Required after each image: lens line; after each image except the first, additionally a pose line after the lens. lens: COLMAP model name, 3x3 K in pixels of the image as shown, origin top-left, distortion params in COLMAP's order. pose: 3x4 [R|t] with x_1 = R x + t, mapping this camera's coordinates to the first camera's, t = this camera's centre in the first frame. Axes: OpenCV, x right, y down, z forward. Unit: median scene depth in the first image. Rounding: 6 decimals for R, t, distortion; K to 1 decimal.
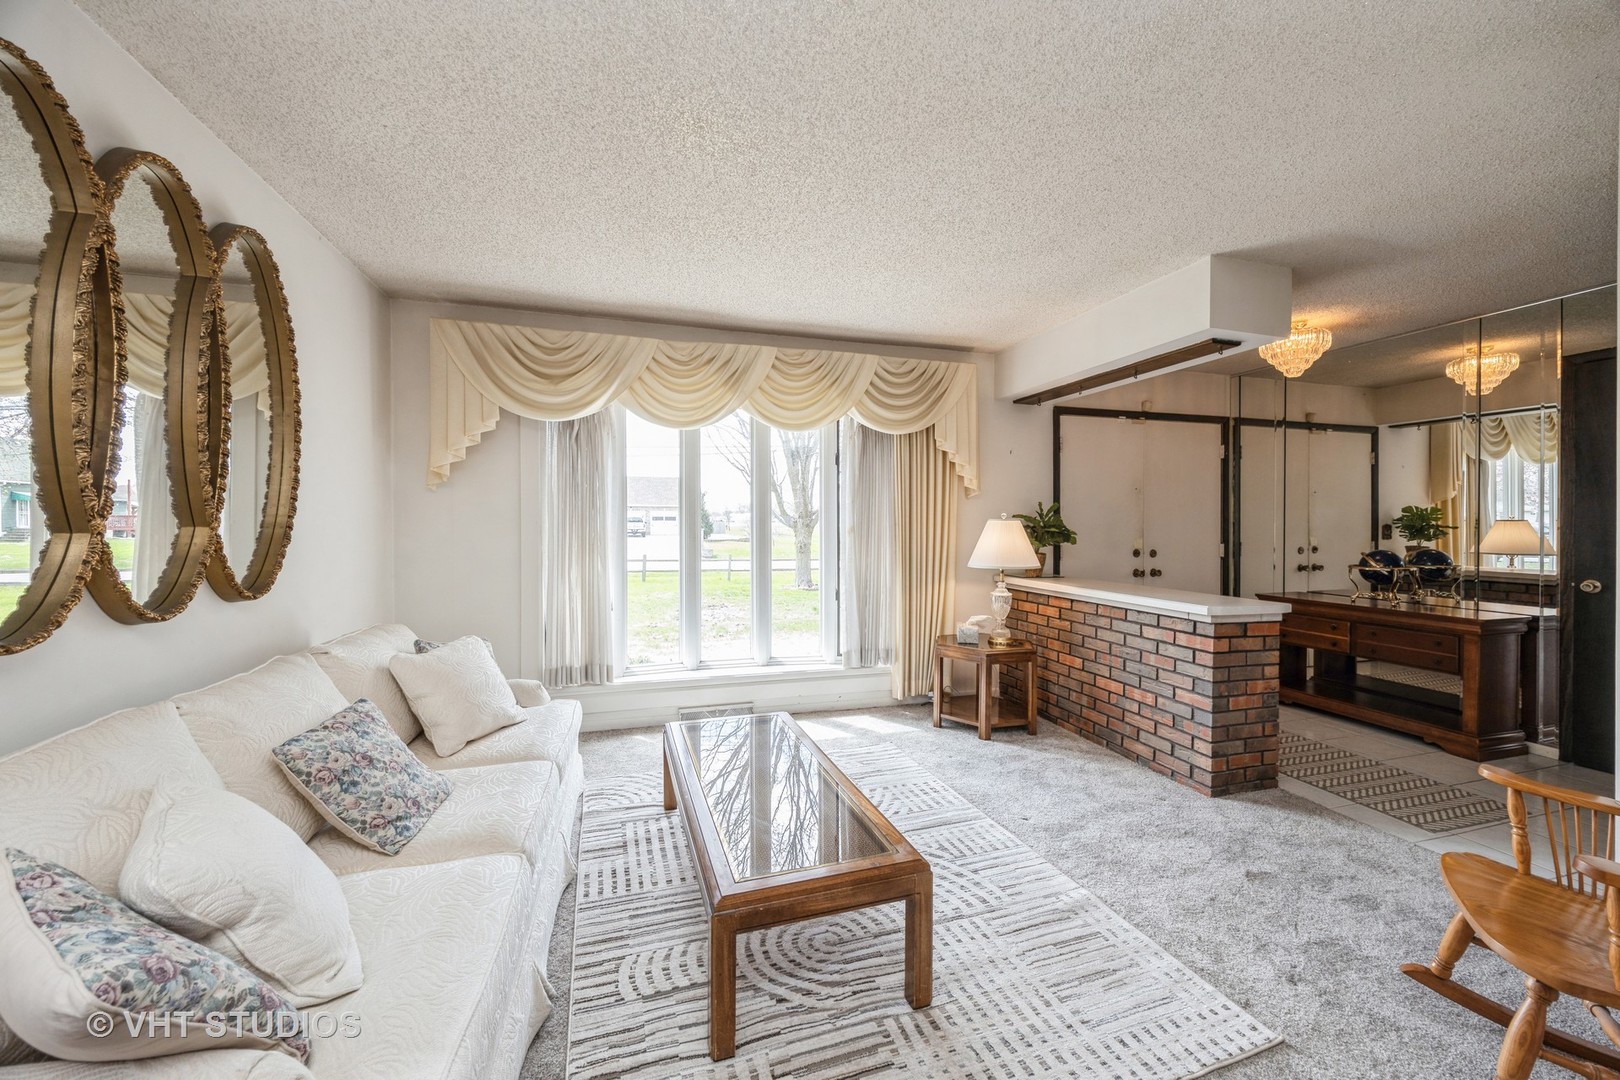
lens RADIAL K [[639.6, 0, 827.6], [0, 639.6, 529.6], [0, 0, 1]] dist [-0.001395, -0.000025]
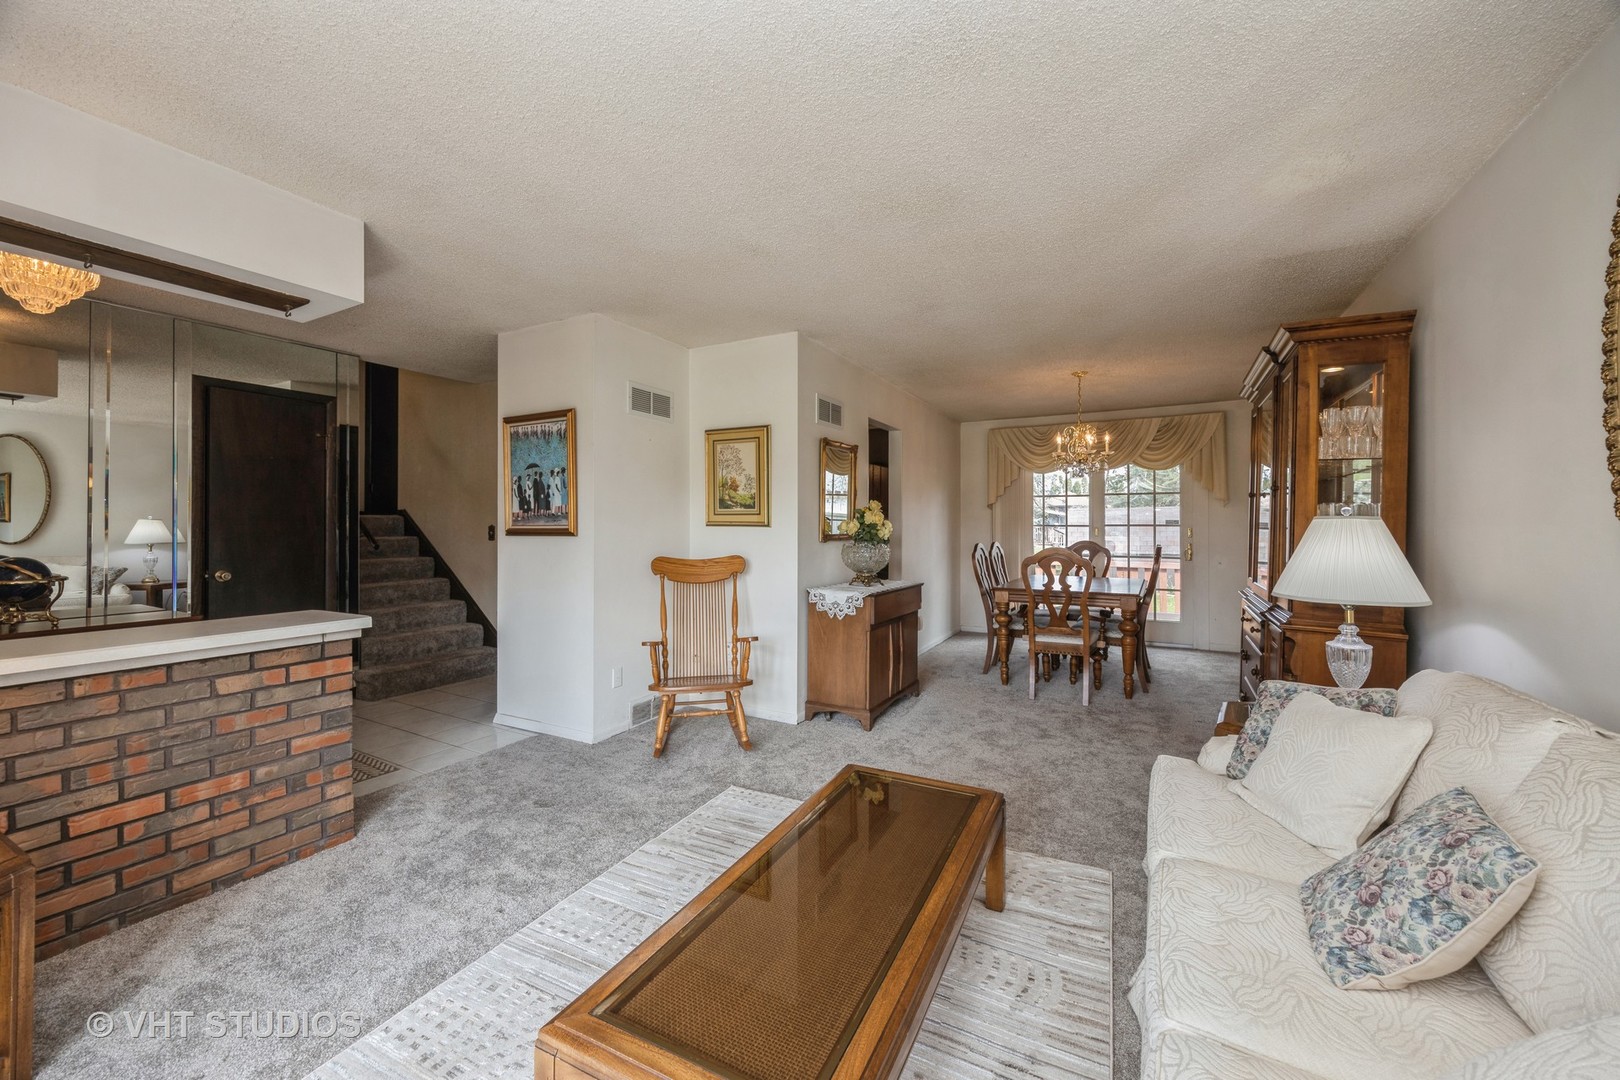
lens RADIAL K [[639.6, 0, 815.8], [0, 639.6, 534.8], [0, 0, 1]] dist [-0.001395, -0.000025]
pose [[-0.715199, -0.019375, 0.698652, -0.401892], [-0.003675, 0.999706, 0.023962, -0.015388], [-0.698911, 0.014570, -0.715060, 1.043574]]
